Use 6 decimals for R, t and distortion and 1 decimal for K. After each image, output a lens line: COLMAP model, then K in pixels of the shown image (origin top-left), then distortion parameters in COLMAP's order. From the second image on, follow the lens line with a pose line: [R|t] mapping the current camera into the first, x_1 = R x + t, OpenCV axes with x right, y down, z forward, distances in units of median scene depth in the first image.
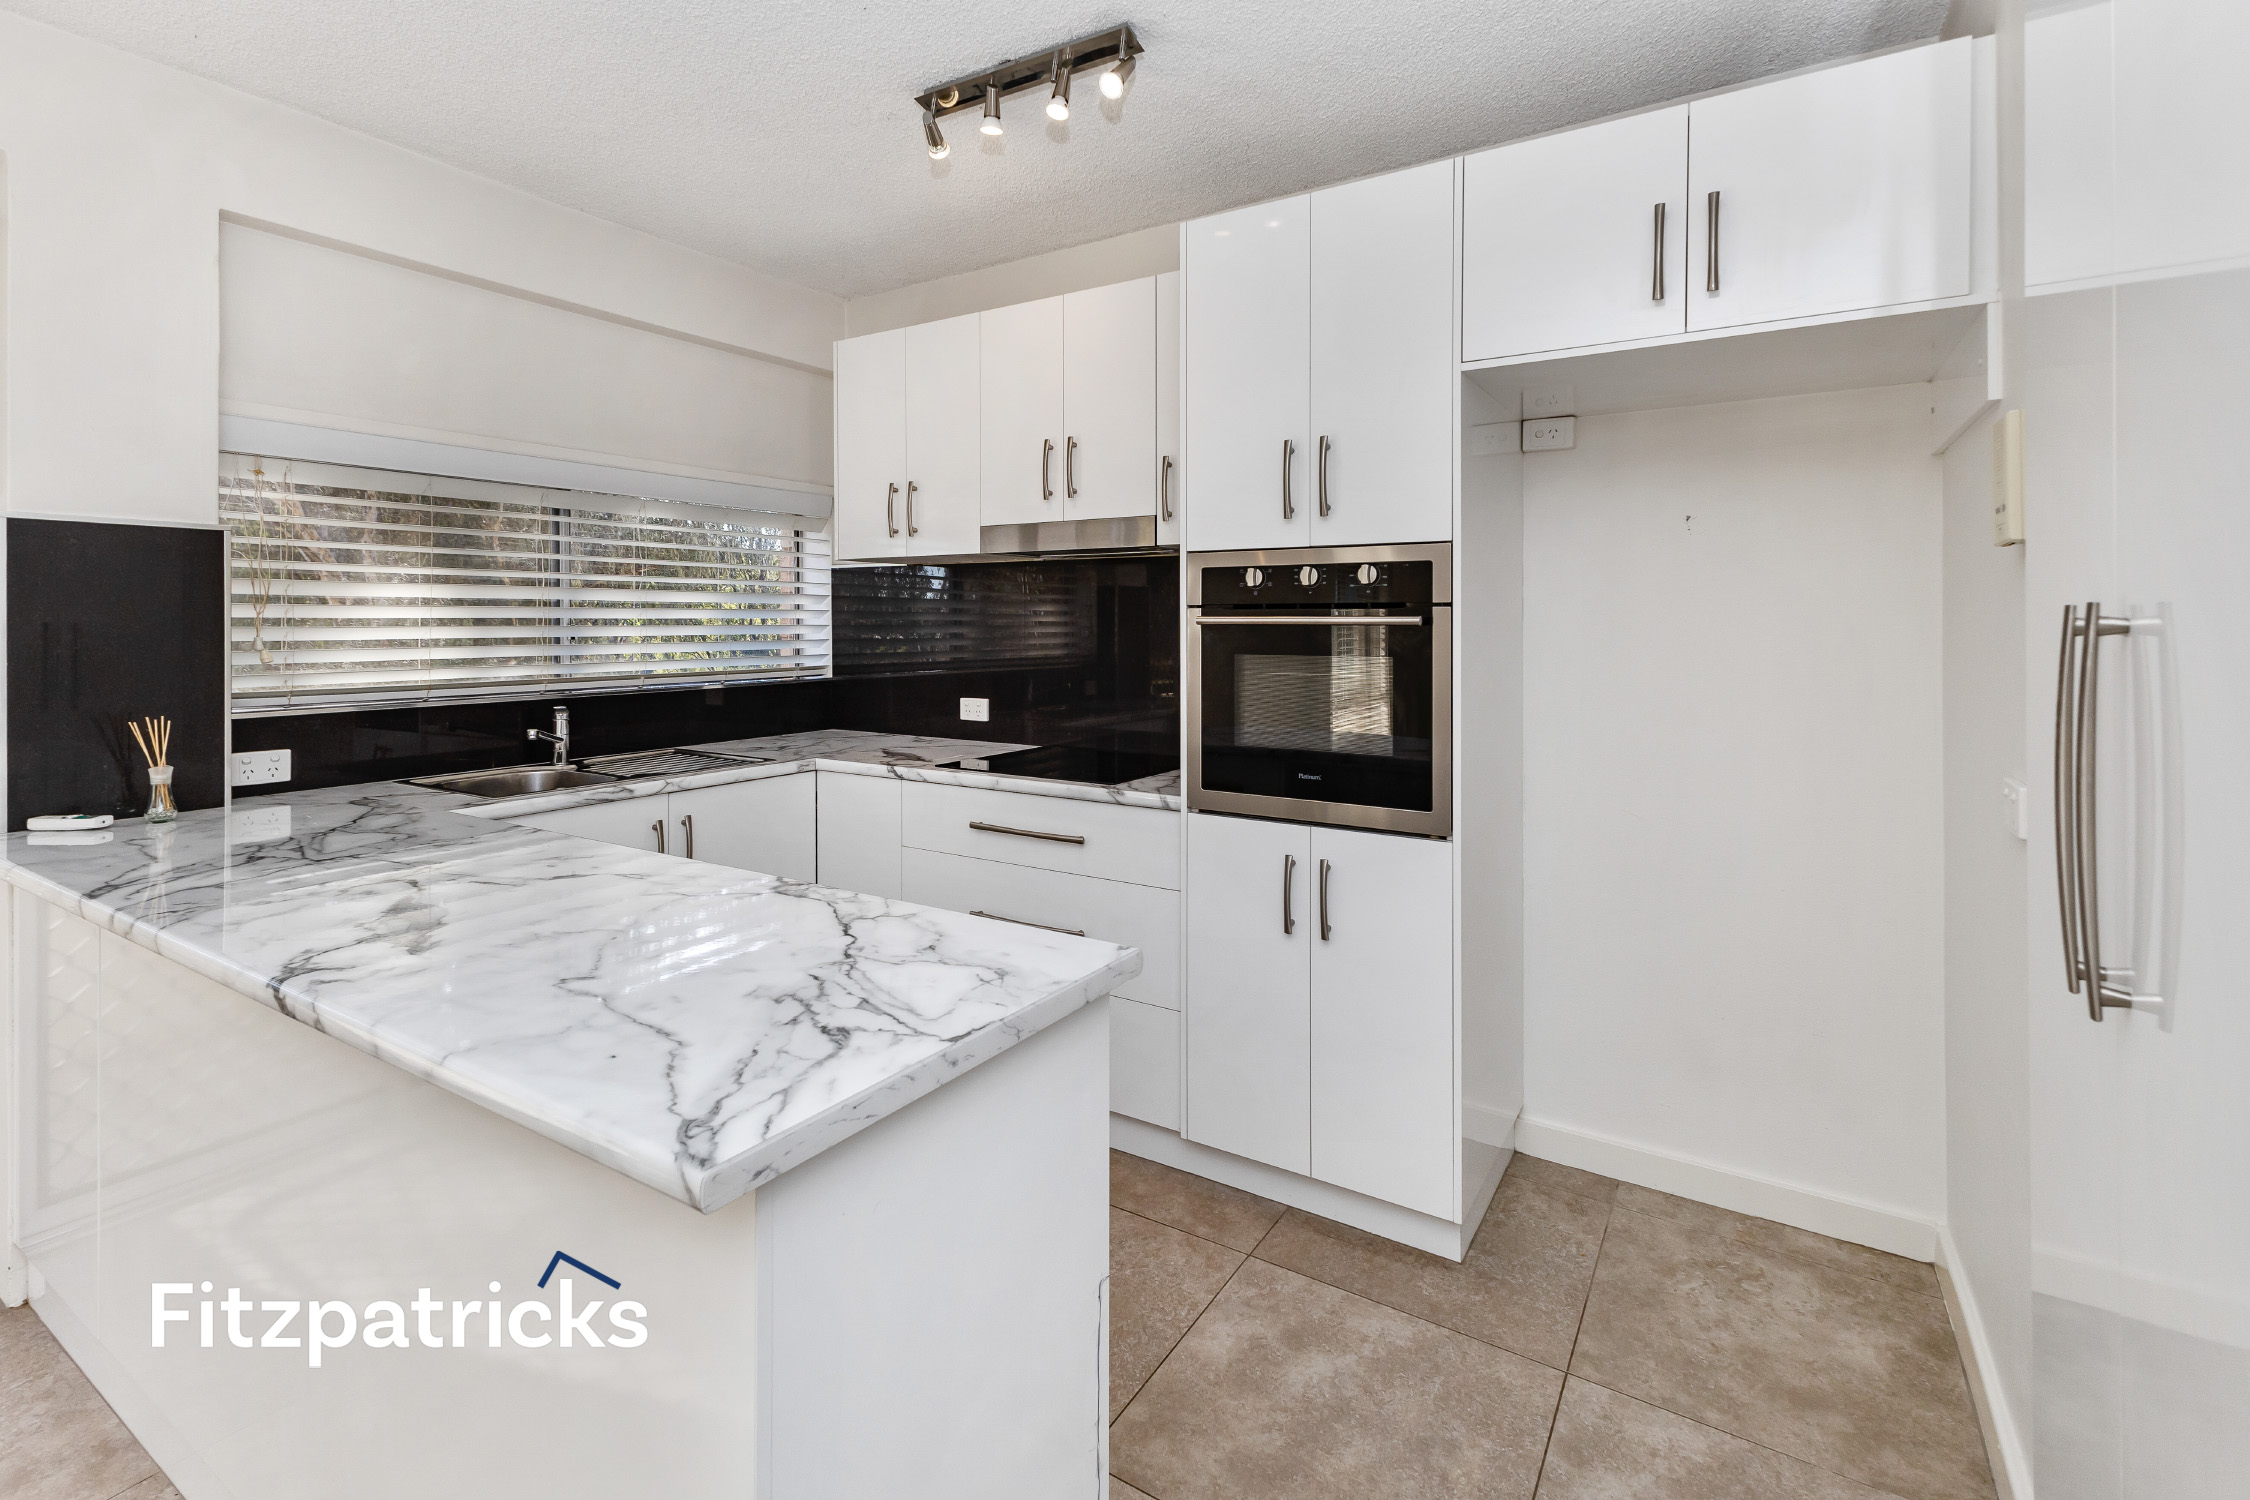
lens RADIAL K [[985.3, 0, 1124.1], [0, 985.3, 737.5], [0, 0, 1]] dist [0.002834, -0.000217]
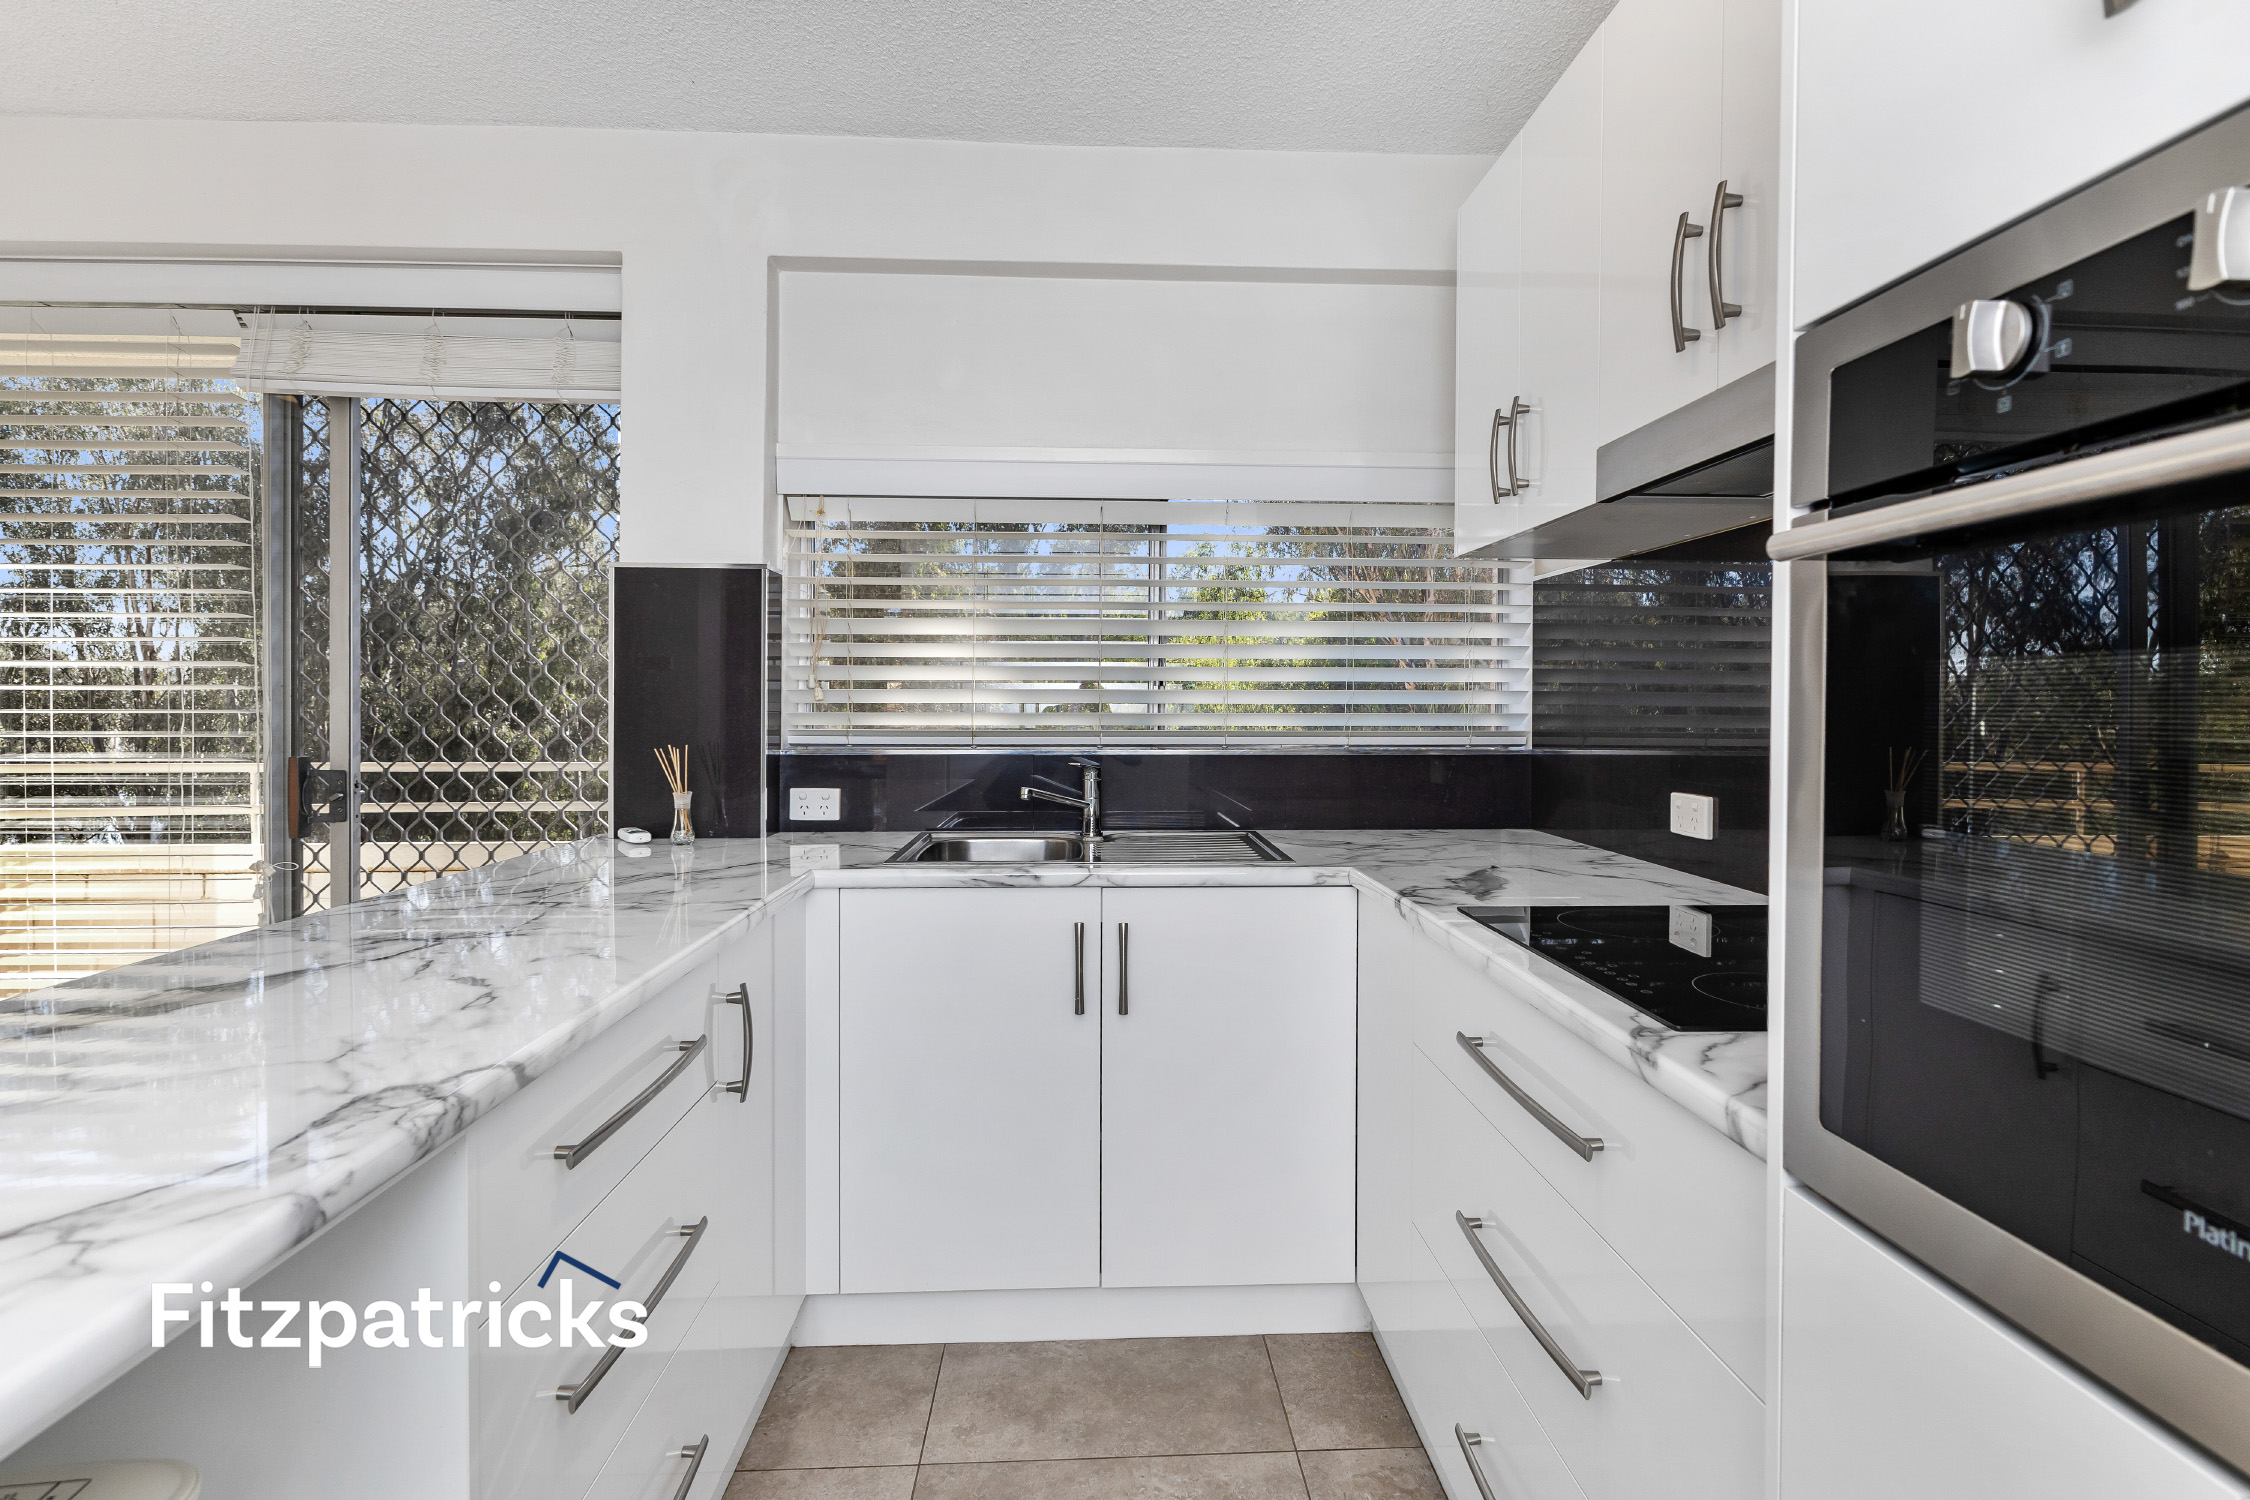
lens RADIAL K [[1088.7, 0, 1125.0], [0, 1088.7, 750.0], [0, 0, 1]] dist [0.003344, 0.000211]
pose [[0.583975, 0.035943, -0.810975, 0.206476], [-0.097994, 0.994835, -0.026473, -0.026311], [0.805835, 0.094930, 0.584481, 0.595986]]
